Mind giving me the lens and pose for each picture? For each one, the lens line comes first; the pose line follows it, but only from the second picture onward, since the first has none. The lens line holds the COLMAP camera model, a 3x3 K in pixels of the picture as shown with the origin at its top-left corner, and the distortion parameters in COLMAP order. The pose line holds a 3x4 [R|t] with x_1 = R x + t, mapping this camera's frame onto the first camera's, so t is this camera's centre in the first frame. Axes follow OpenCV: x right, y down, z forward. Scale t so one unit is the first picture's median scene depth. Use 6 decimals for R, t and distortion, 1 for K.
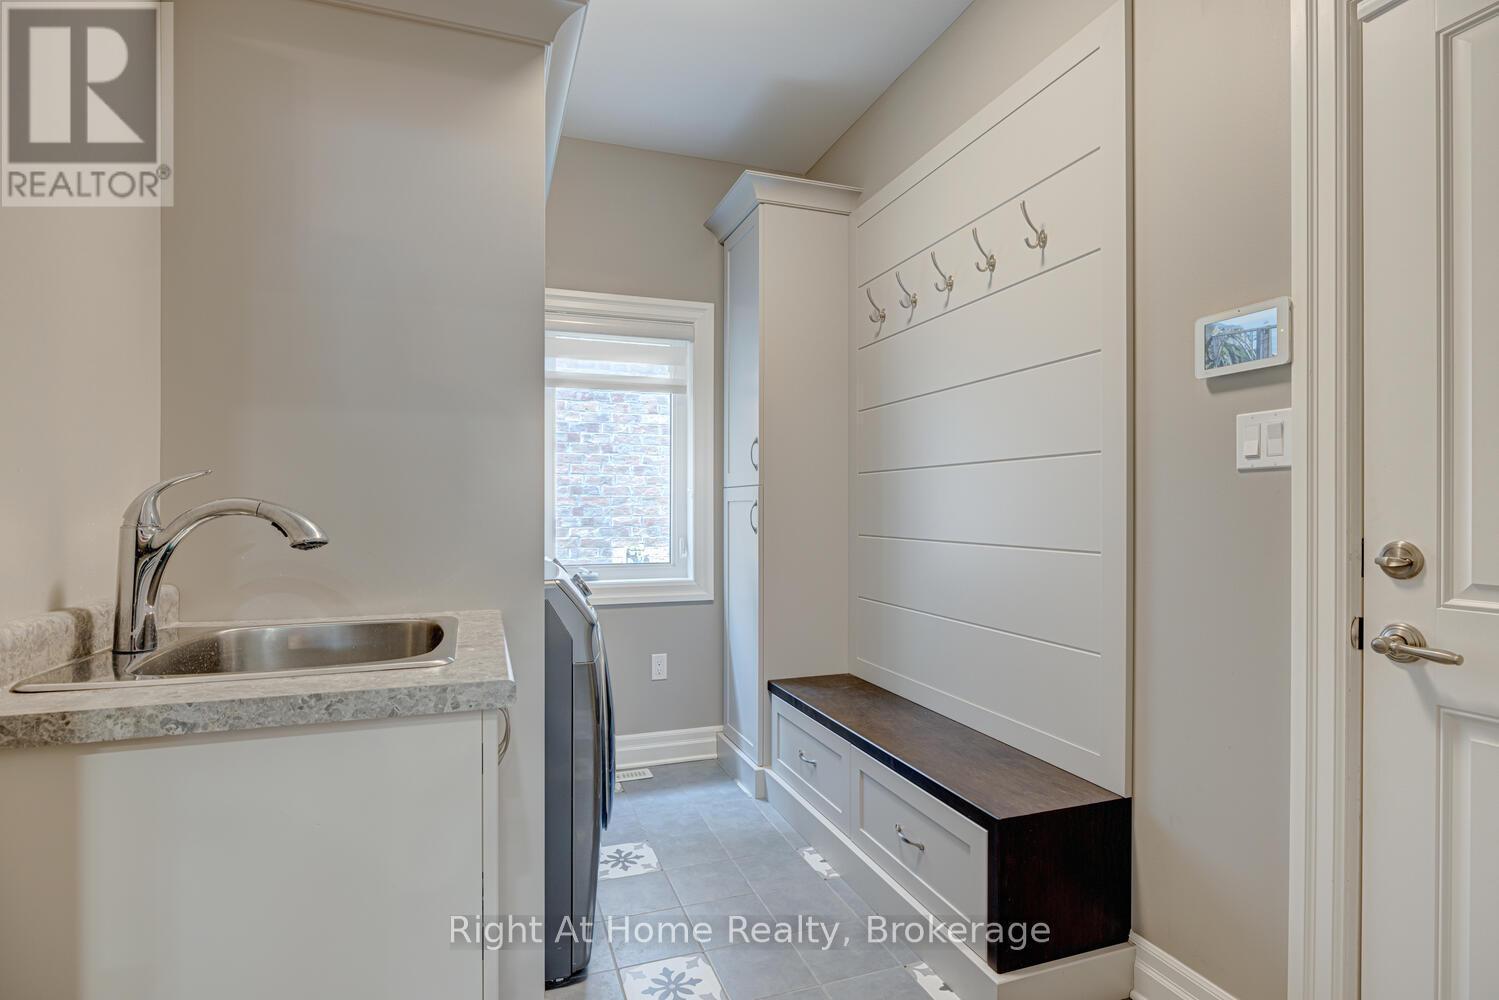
lens RADIAL K [[728.5, 0, 738.8], [0, 728.5, 504.8], [0, 0, 1]] dist [0.000362, -0.000440]
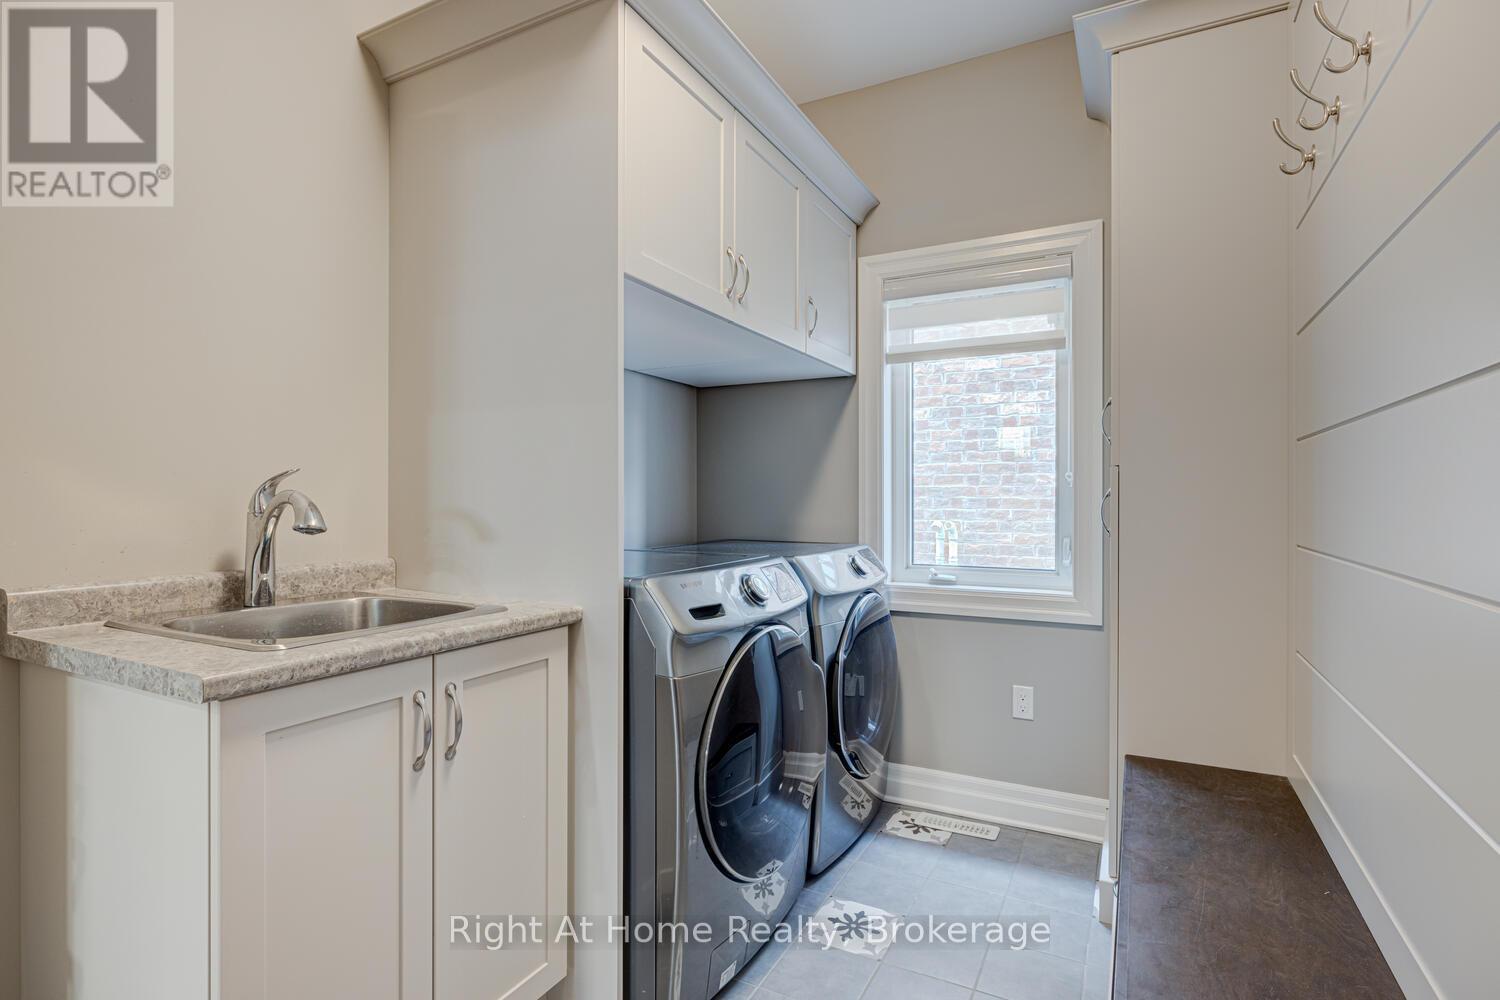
lens RADIAL K [[729.0, 0, 757.1], [0, 729.0, 494.3], [0, 0, 1]] dist [0.000362, -0.000440]
pose [[0.686761, -0.003746, -0.726874, 0.274730], [0.002491, 0.999993, -0.002800, 0.000630], [0.726879, 0.000112, 0.686766, 0.264658]]
